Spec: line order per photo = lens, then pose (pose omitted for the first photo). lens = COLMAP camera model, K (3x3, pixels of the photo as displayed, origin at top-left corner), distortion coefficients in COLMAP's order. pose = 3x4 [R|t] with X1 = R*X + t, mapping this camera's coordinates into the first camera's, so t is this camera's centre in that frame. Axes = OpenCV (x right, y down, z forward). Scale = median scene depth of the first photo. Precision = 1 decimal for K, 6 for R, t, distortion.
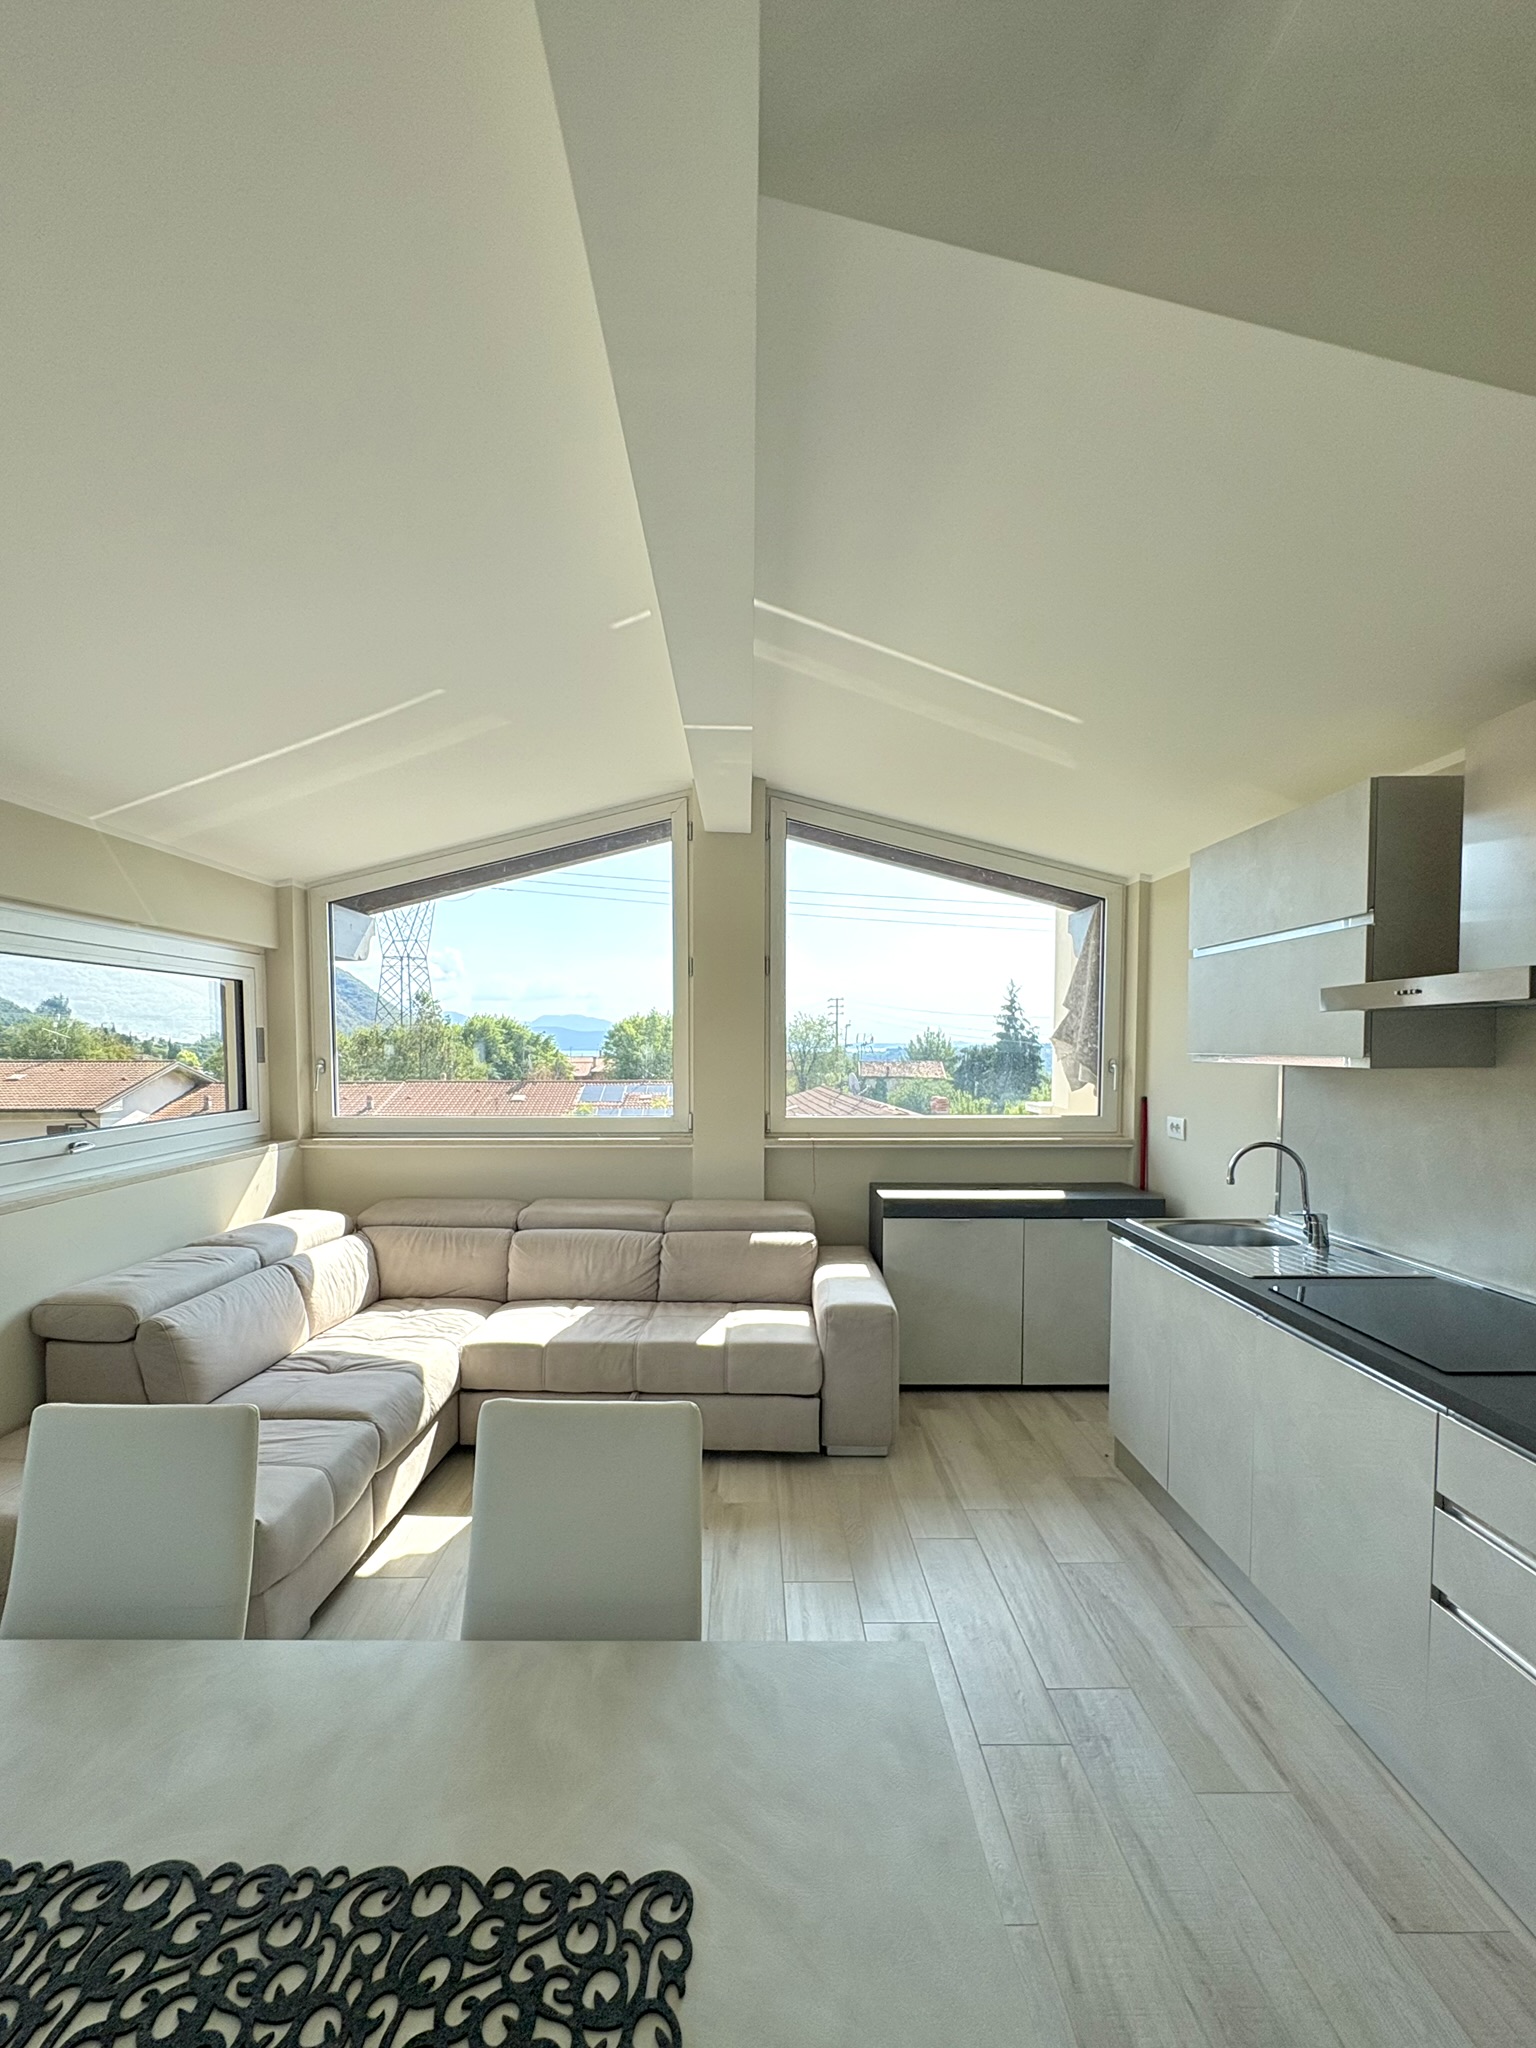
lens RADIAL K [[904.8, 0, 760.7], [0, 904.8, 1041.8], [0, 0, 1]] dist [0.002298, 0.000552]
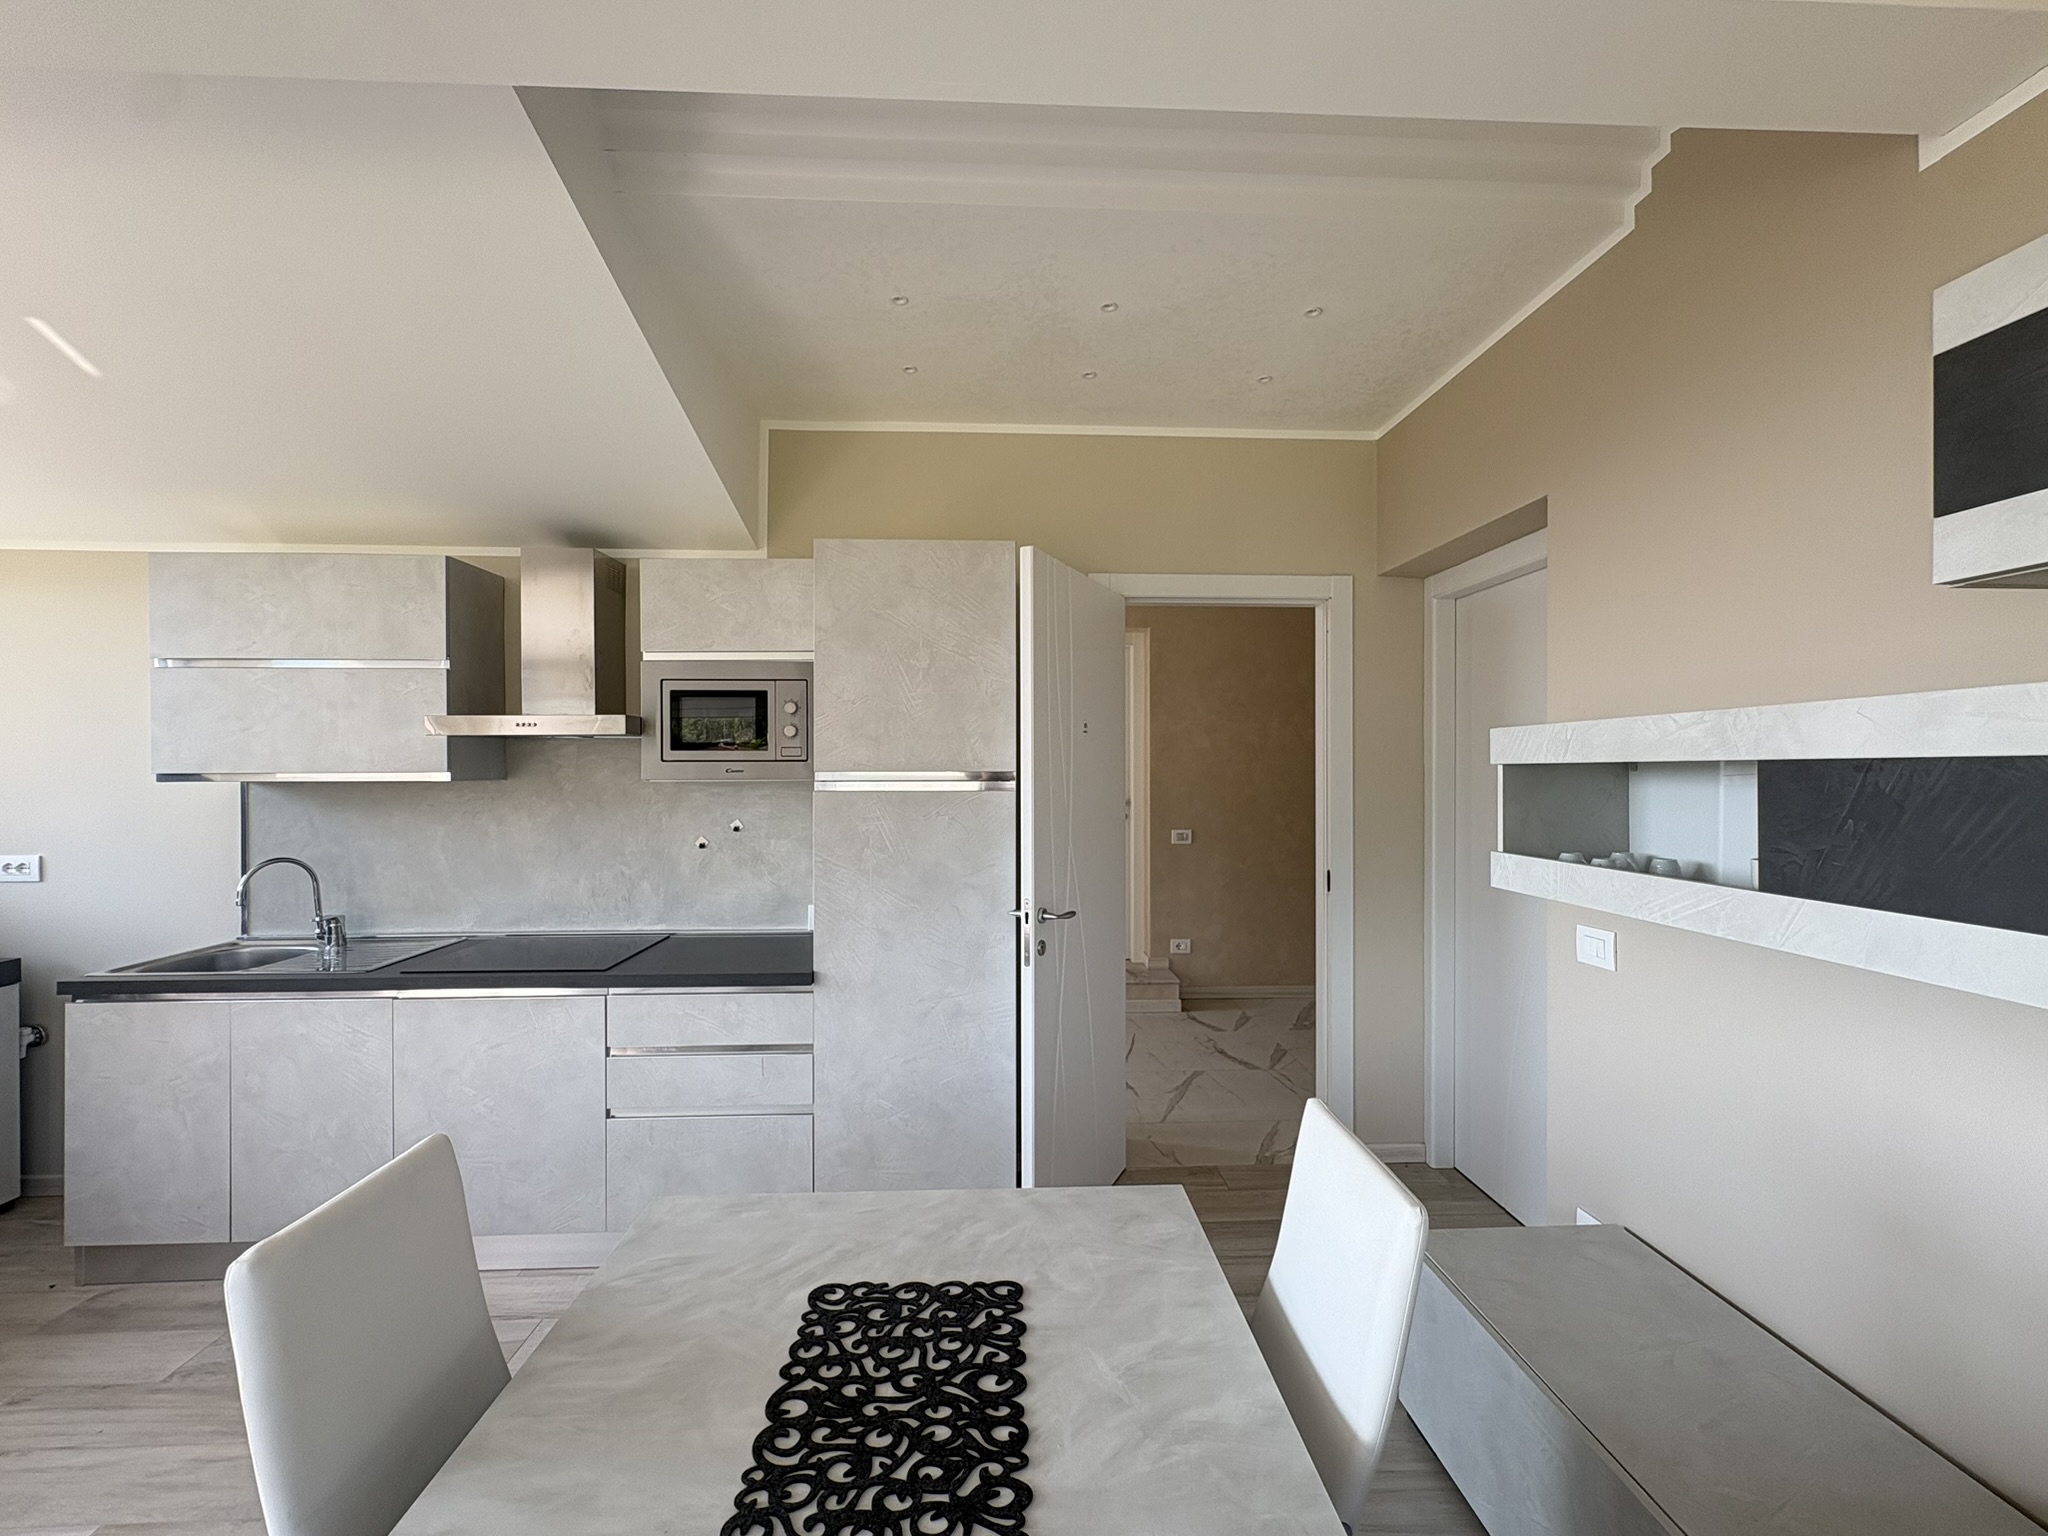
lens RADIAL K [[843.7, 0, 1007.5], [0, 843.7, 787.3], [0, 0, 1]] dist [-0.004306, 0.000927]
pose [[-0.020860, -0.020539, 0.999571, -0.620366], [-0.000244, 0.999789, 0.020539, 0.015153], [-0.999782, 0.000184, -0.020860, 0.288345]]
